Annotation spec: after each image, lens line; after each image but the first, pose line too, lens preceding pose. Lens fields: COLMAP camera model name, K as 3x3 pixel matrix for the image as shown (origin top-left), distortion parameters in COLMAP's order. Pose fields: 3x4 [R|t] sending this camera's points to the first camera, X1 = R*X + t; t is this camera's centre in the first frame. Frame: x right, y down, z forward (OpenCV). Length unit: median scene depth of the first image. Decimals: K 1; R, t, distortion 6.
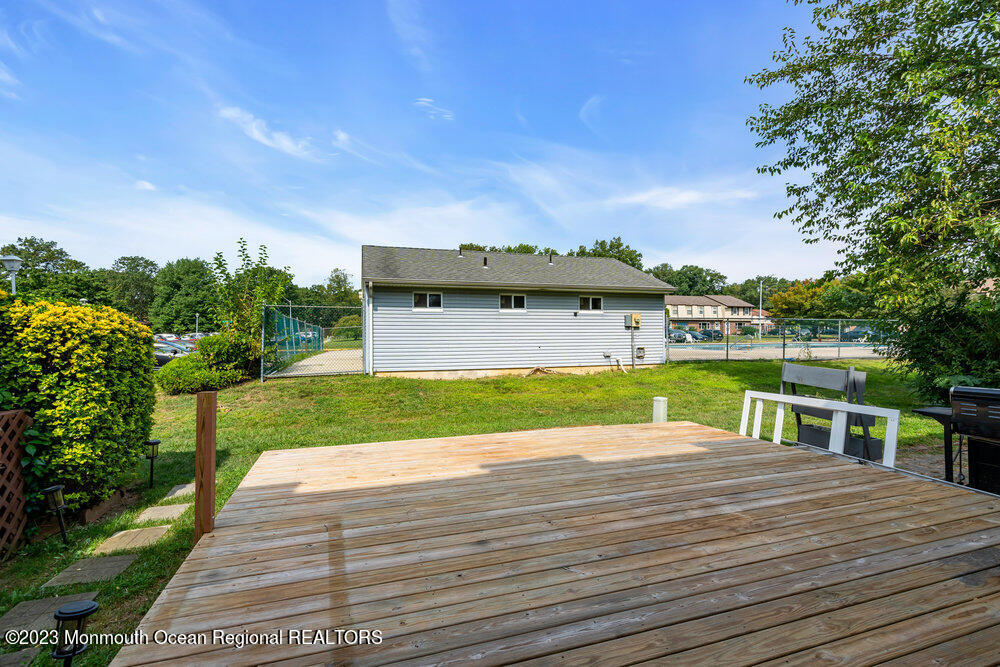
lens RADIAL K [[460.5, 0, 490.4], [0, 460.5, 332.6], [0, 0, 1]] dist [-0.002647, 0.000910]
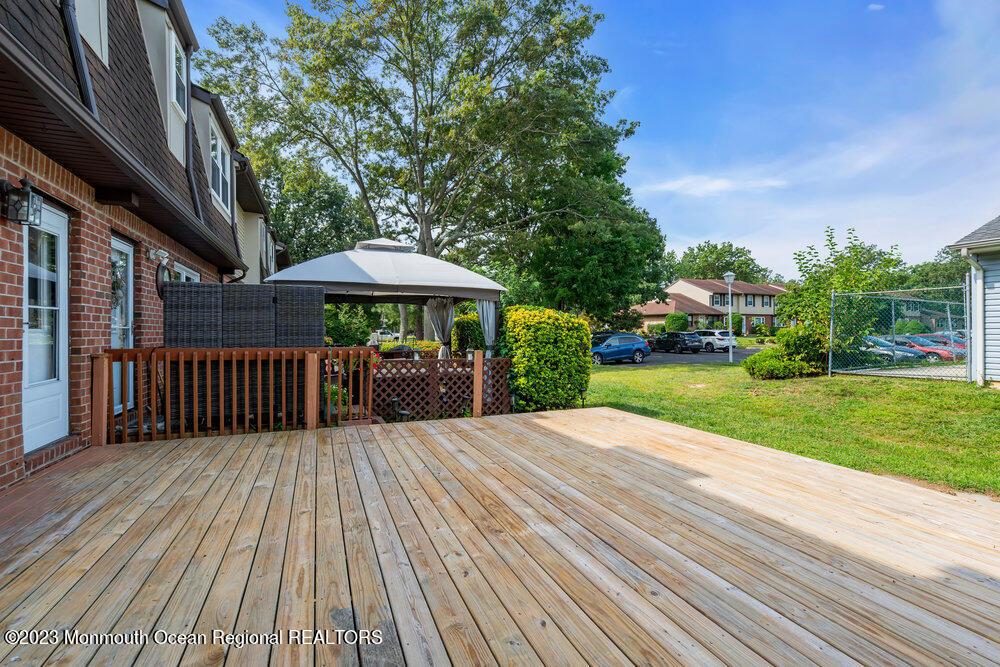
lens RADIAL K [[460.5, 0, 496.0], [0, 460.5, 333.0], [0, 0, 1]] dist [-0.002647, 0.000910]
pose [[0.050576, 0.004048, -0.998712, 1.270967], [0.003577, 0.999985, 0.004235, 0.036139], [0.998714, -0.003787, 0.050561, 0.846475]]
